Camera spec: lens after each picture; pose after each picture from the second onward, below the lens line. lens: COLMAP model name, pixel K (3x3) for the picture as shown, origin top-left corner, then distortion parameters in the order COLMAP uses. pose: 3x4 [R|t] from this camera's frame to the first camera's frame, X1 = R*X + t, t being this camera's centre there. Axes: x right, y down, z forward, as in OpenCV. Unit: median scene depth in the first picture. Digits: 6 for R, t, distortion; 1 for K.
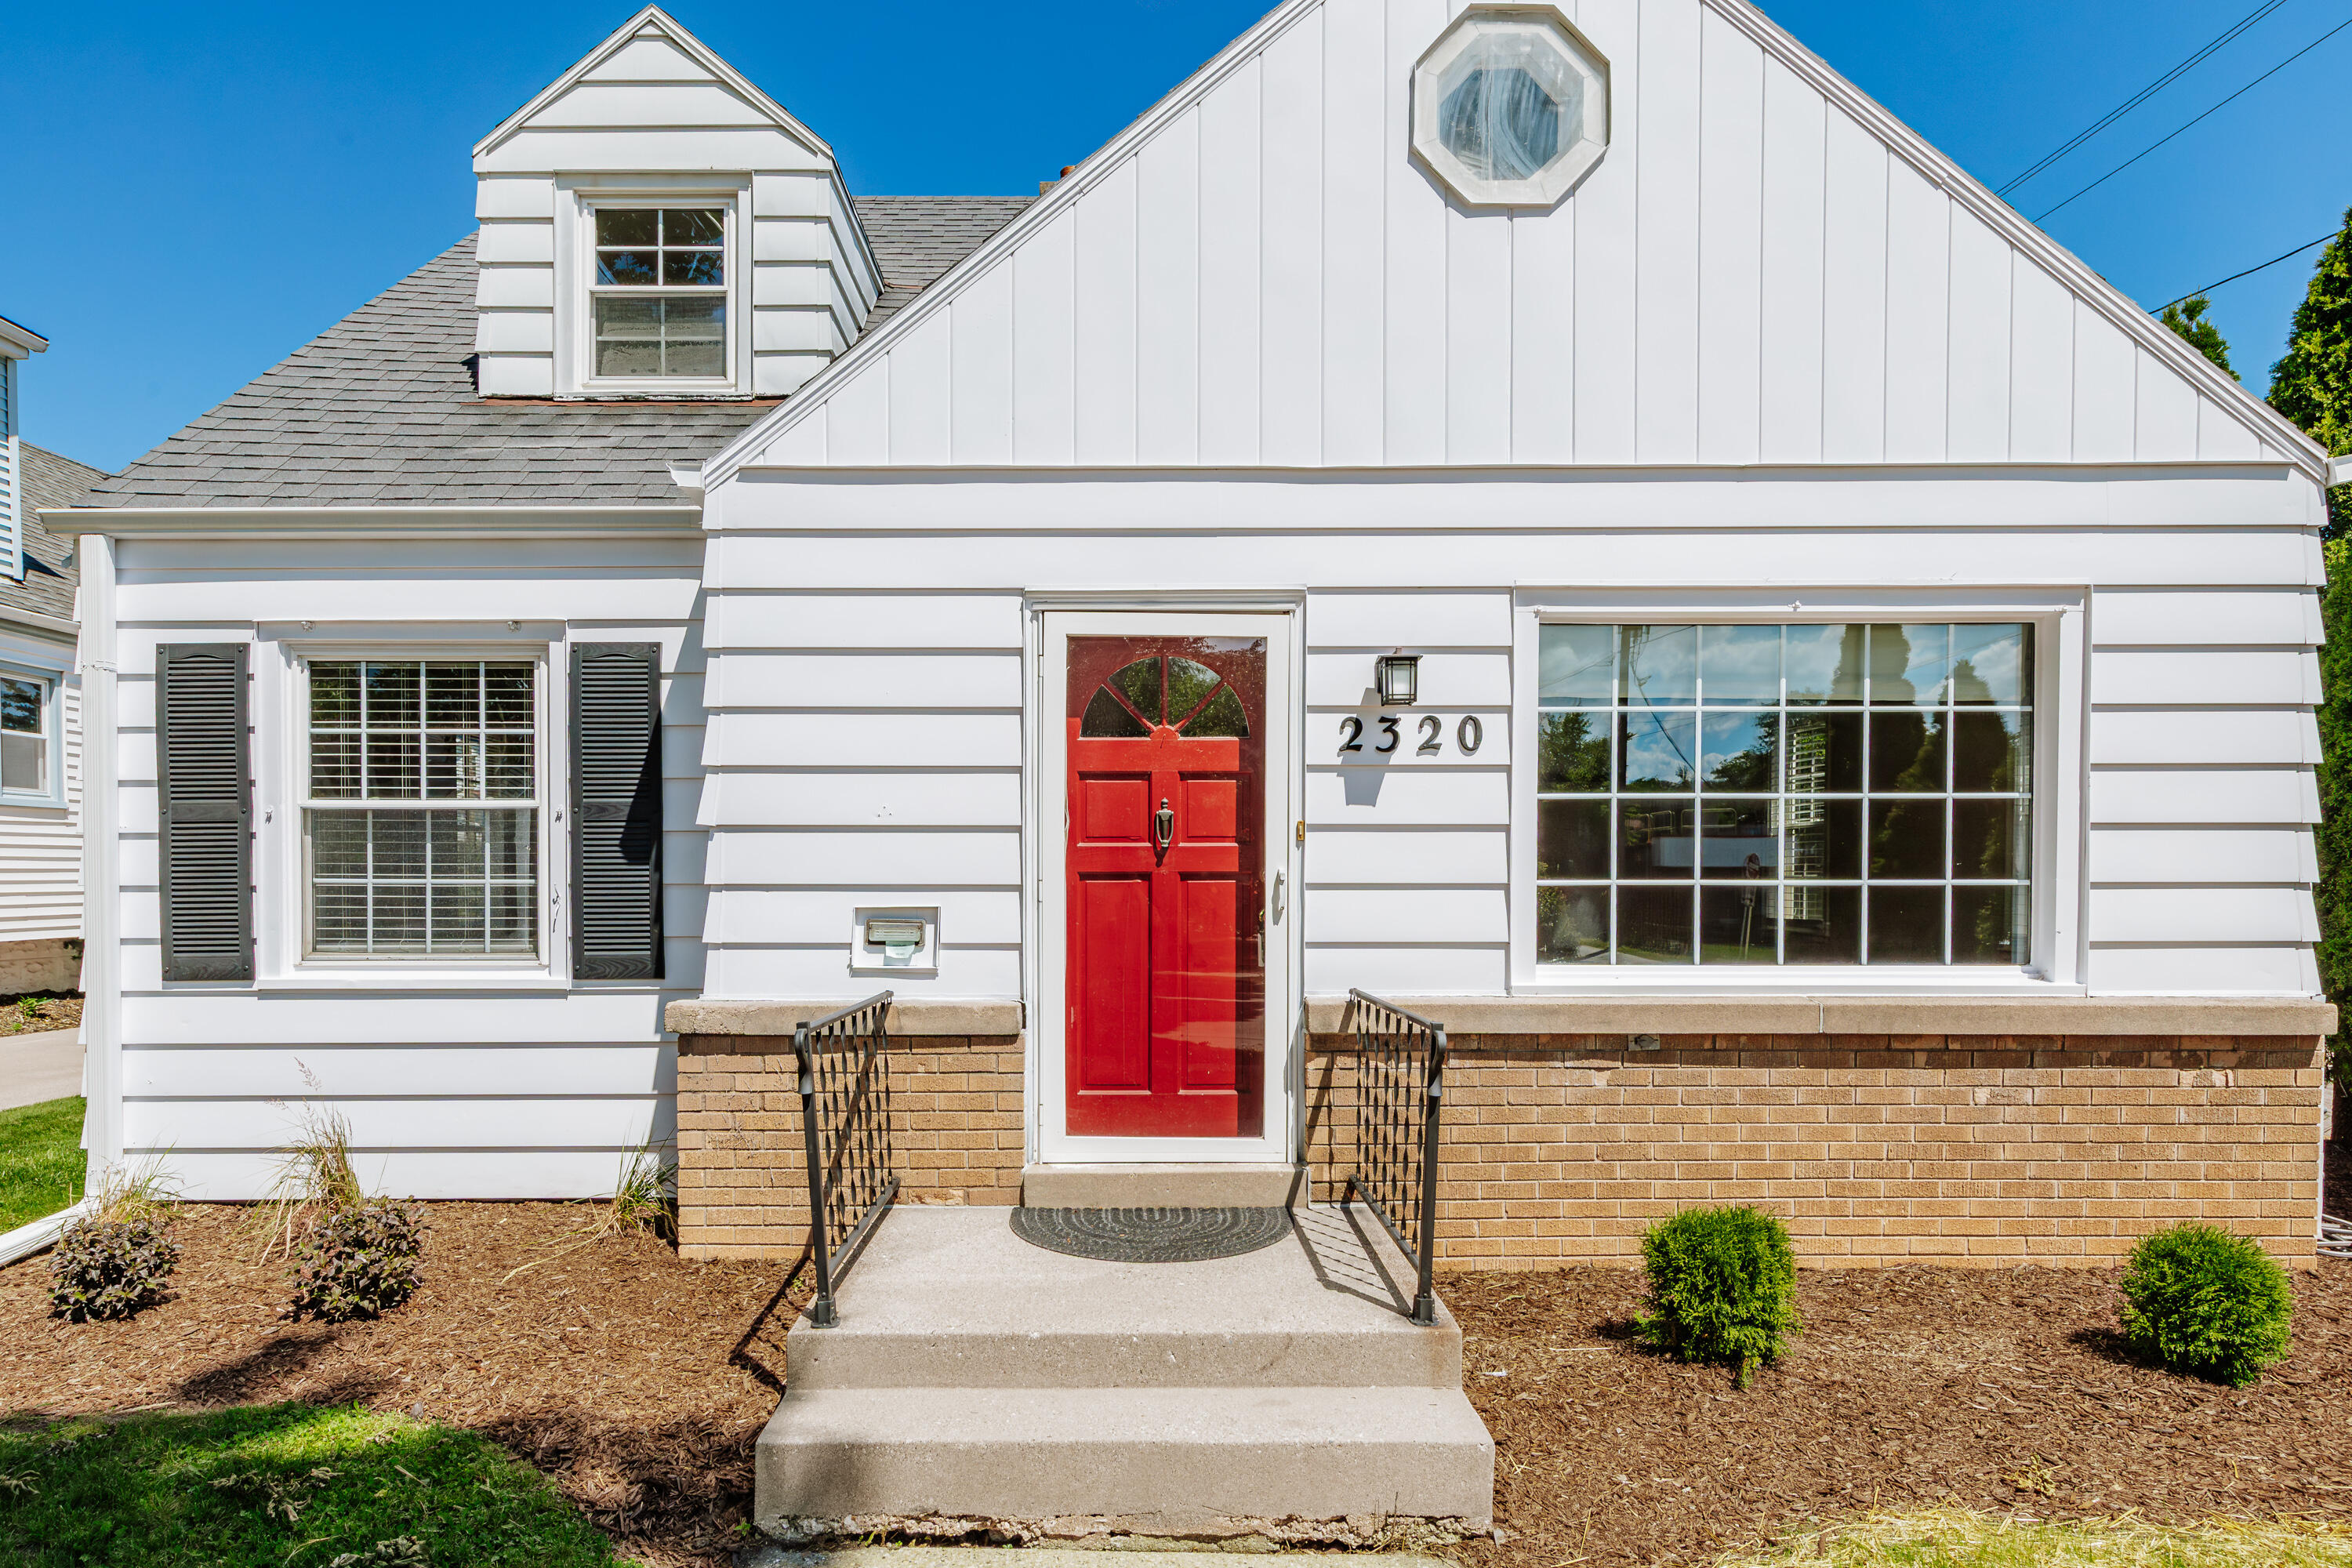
lens RADIAL K [[1635.6, 0, 1203.4], [0, 1635.6, 881.0], [0, 0, 1]] dist [0.004198, 0.002091]
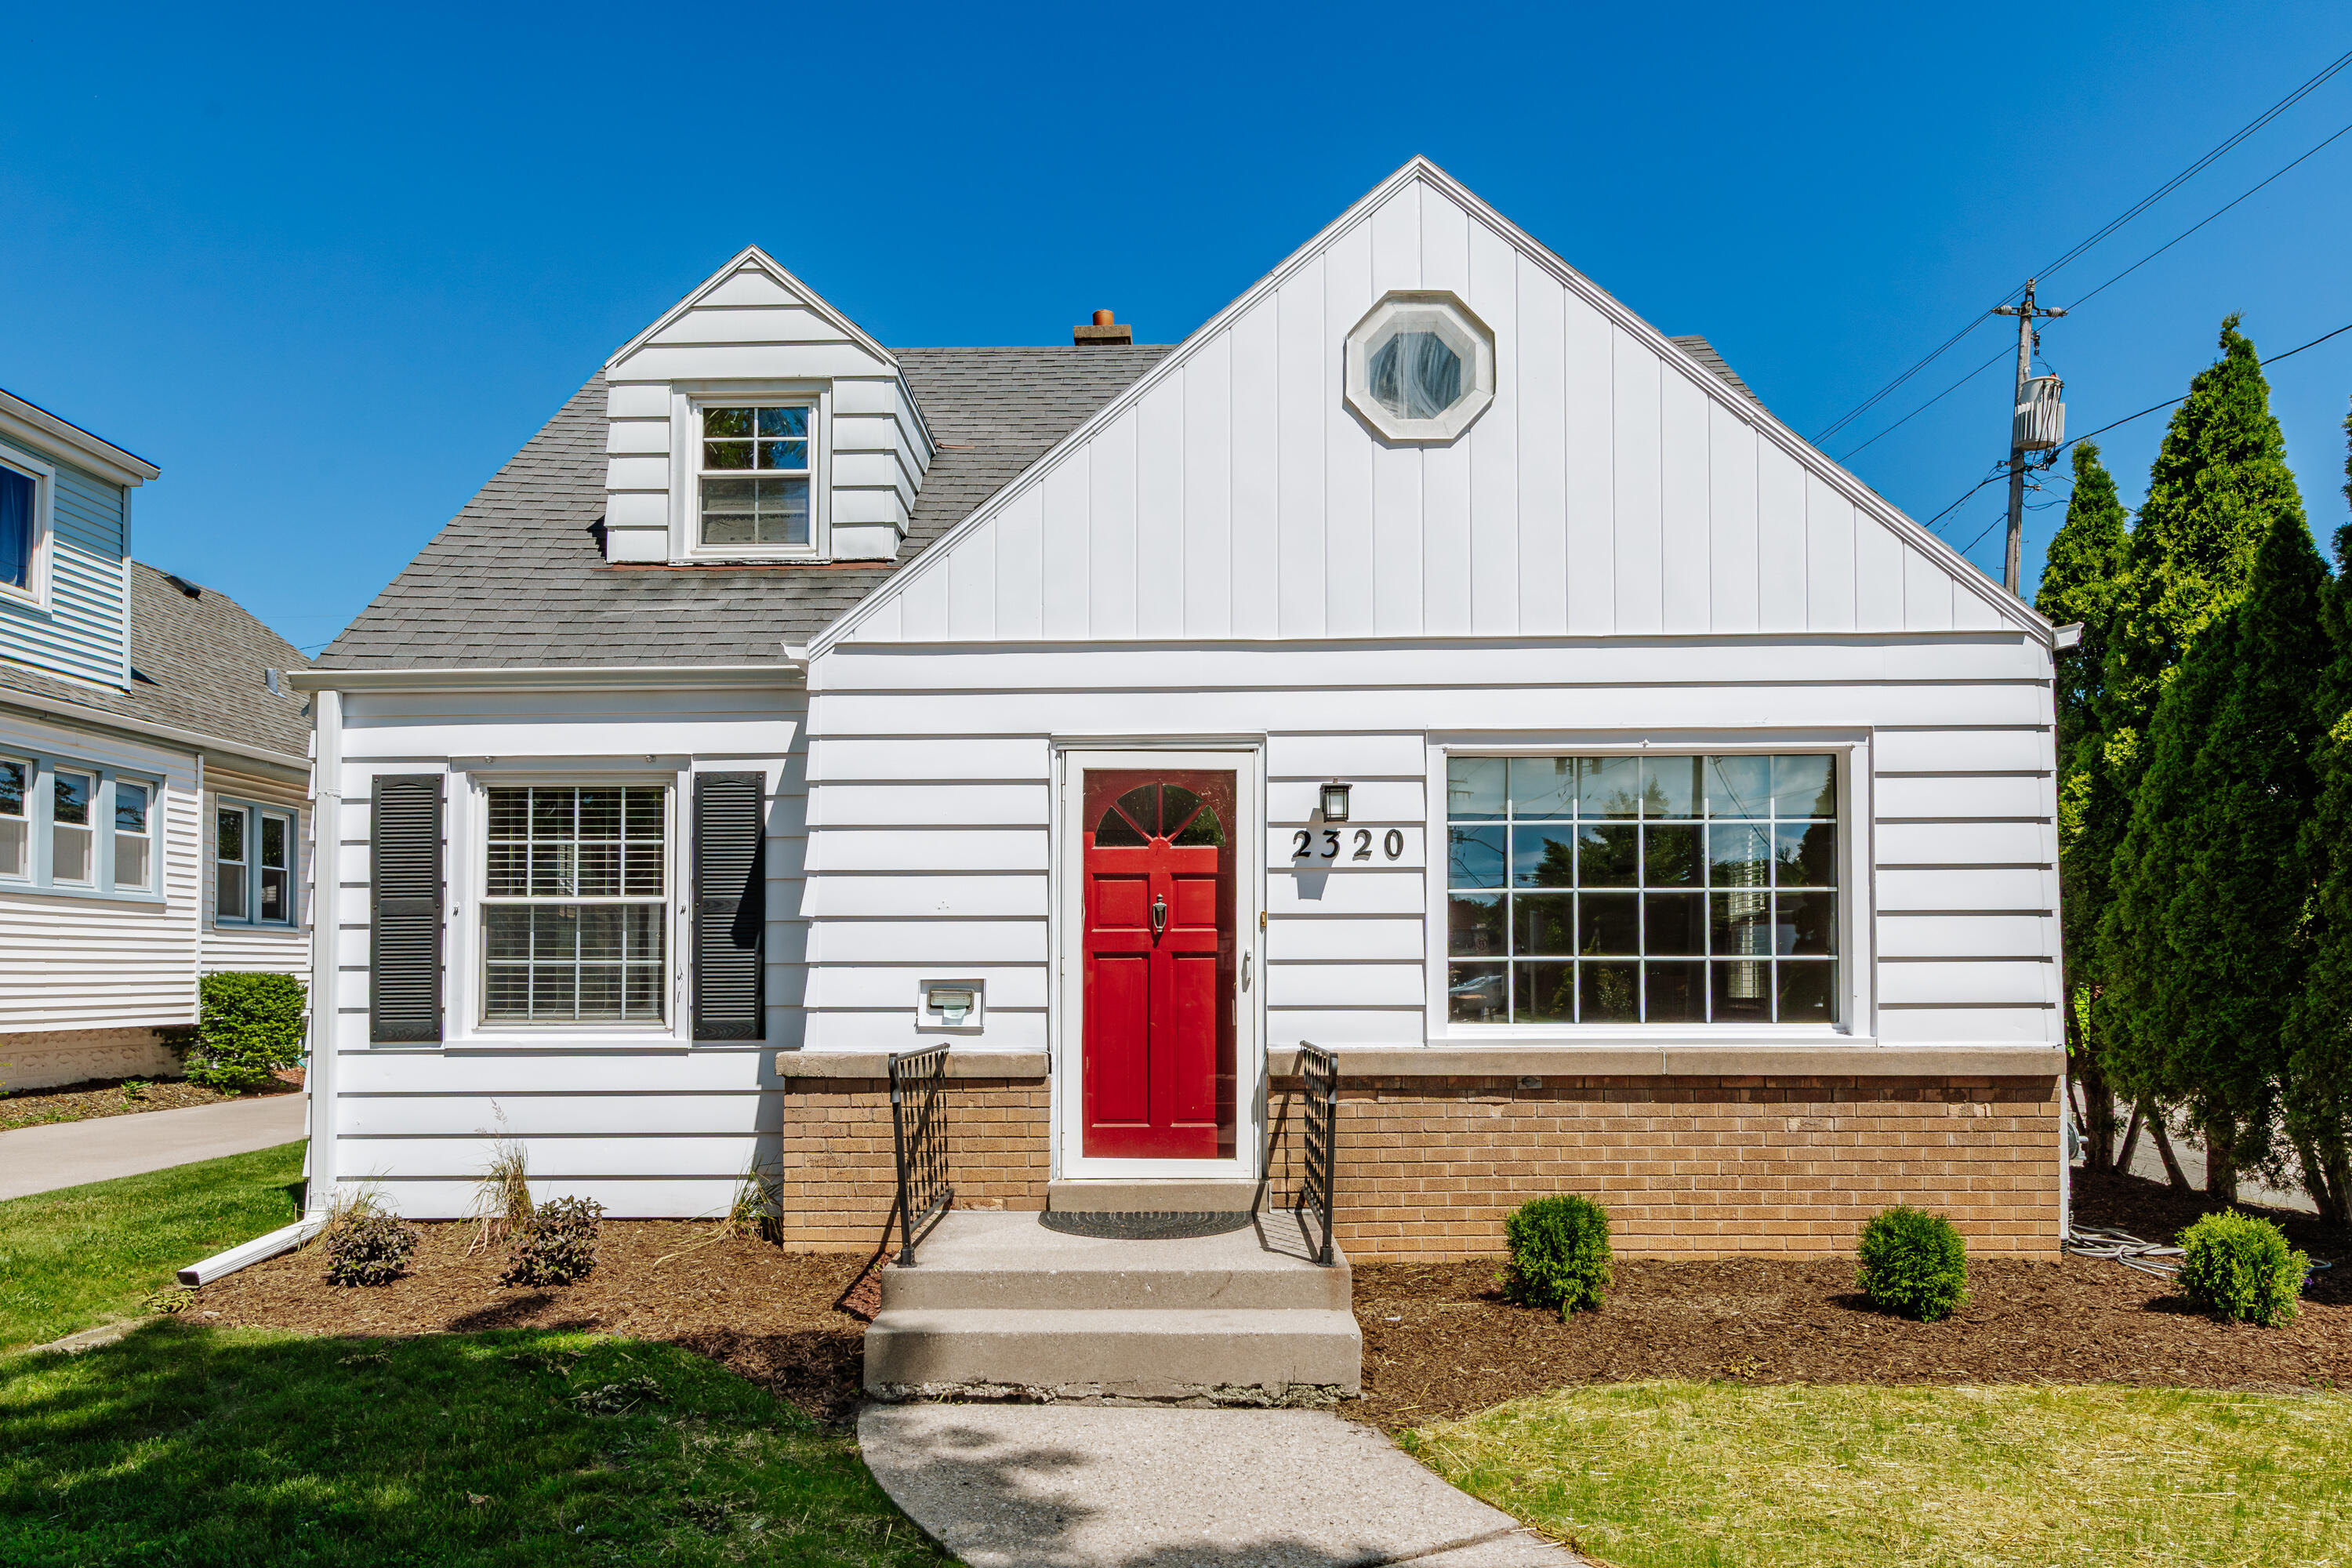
lens RADIAL K [[1832.4, 0, 1145.9], [0, 1832.4, 855.0], [0, 0, 1]] dist [-0.000582, 0.002236]
pose [[0.997813, -0.005954, -0.065831, 0.062427], [0.001562, 0.997781, -0.066567, 0.015074], [0.066081, 0.066319, 0.995608, -0.447709]]
